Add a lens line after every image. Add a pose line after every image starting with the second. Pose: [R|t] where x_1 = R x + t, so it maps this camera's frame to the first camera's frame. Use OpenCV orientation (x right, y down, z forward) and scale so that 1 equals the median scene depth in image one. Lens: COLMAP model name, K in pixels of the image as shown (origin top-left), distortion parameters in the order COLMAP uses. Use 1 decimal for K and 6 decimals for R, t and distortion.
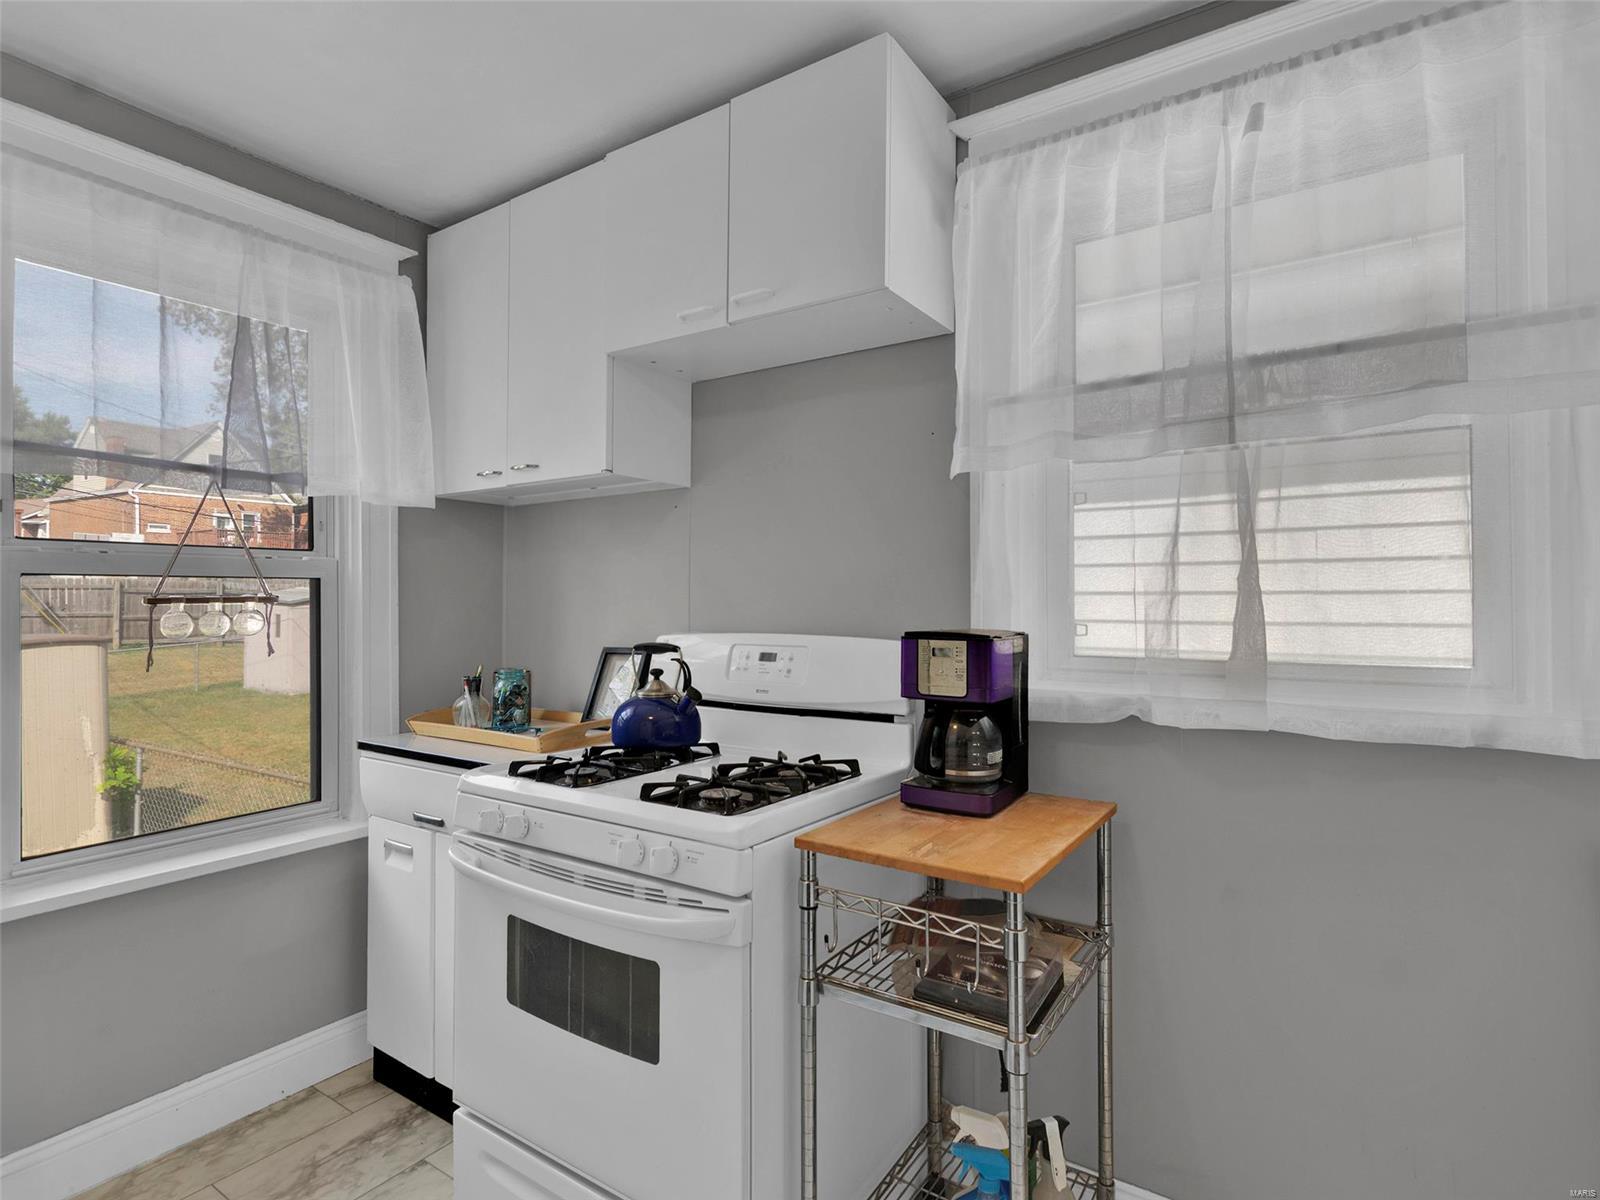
lens RADIAL K [[824.7, 0, 798.1], [0, 824.7, 589.5], [0, 0, 1]] dist [0.013966, -0.004814]
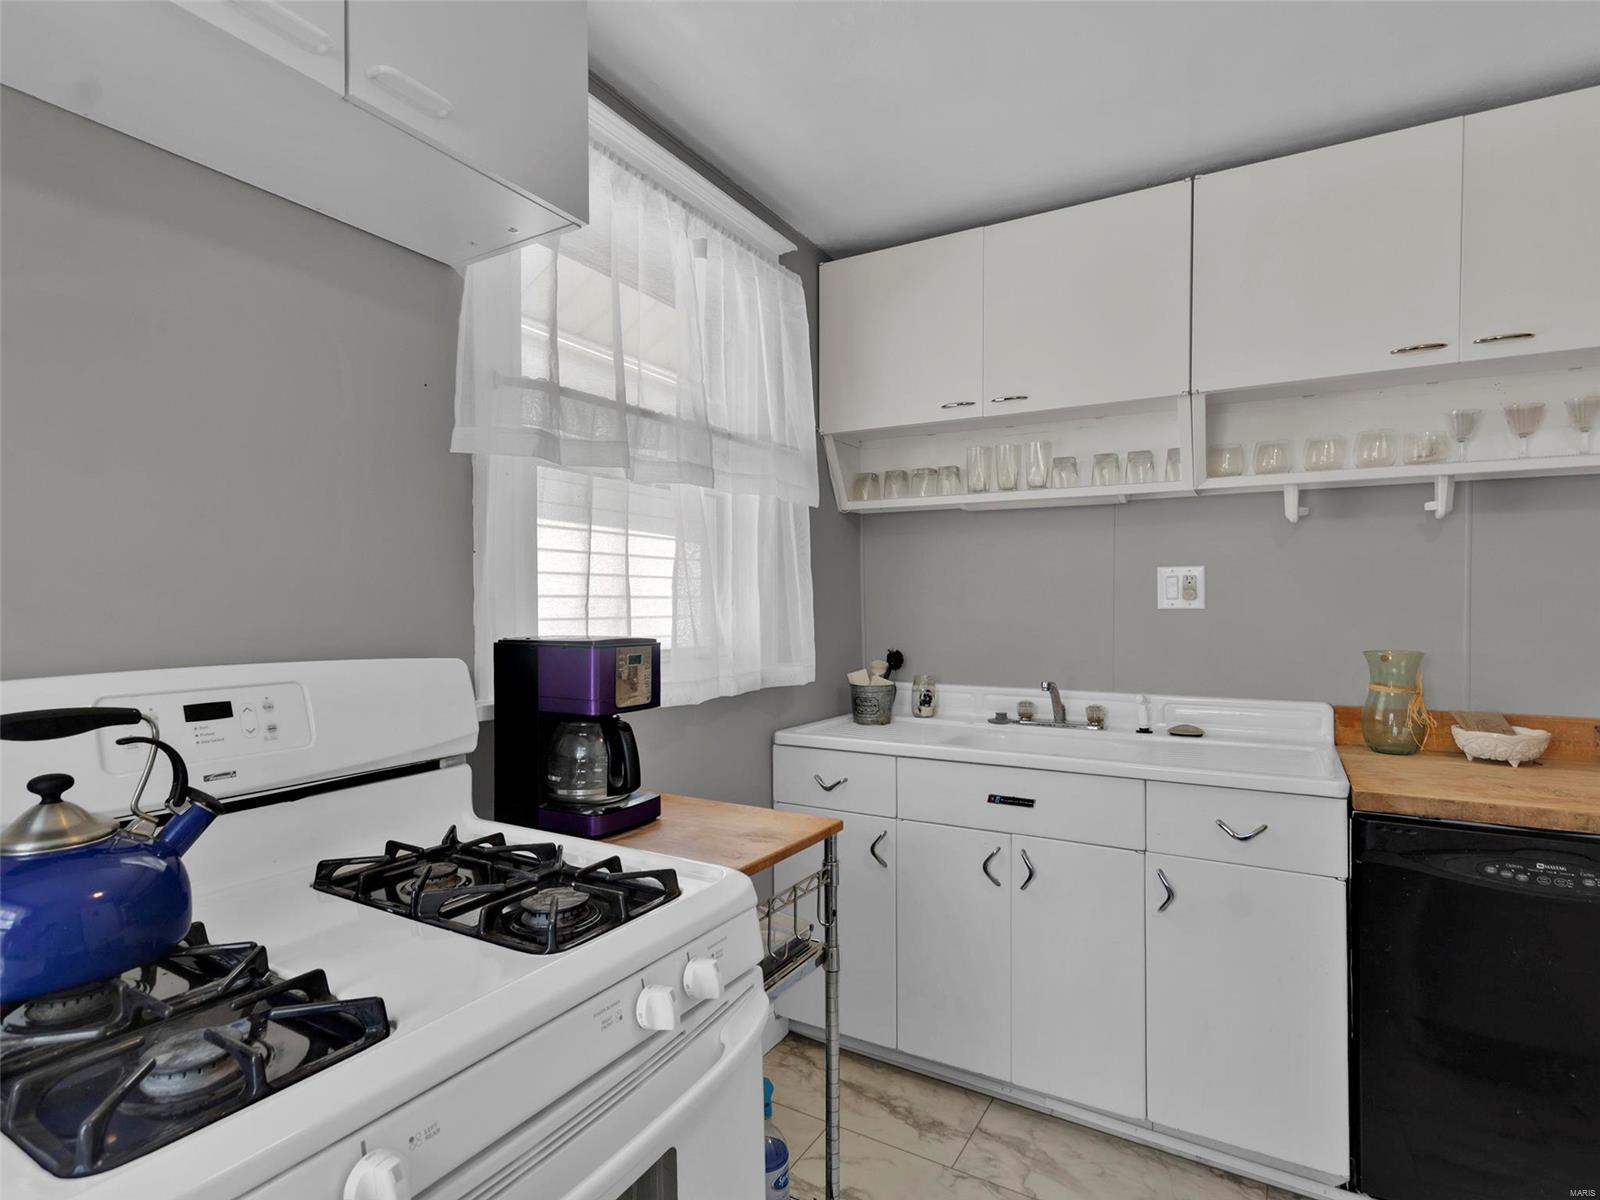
lens RADIAL K [[824.7, 0, 796.9], [0, 824.7, 615.9], [0, 0, 1]] dist [0.013966, -0.004814]
pose [[-0.054371, -0.012239, 0.998446, -0.734965], [-0.012784, 0.999851, 0.011560, 0.012688], [-0.998439, -0.012135, -0.054520, 0.826195]]
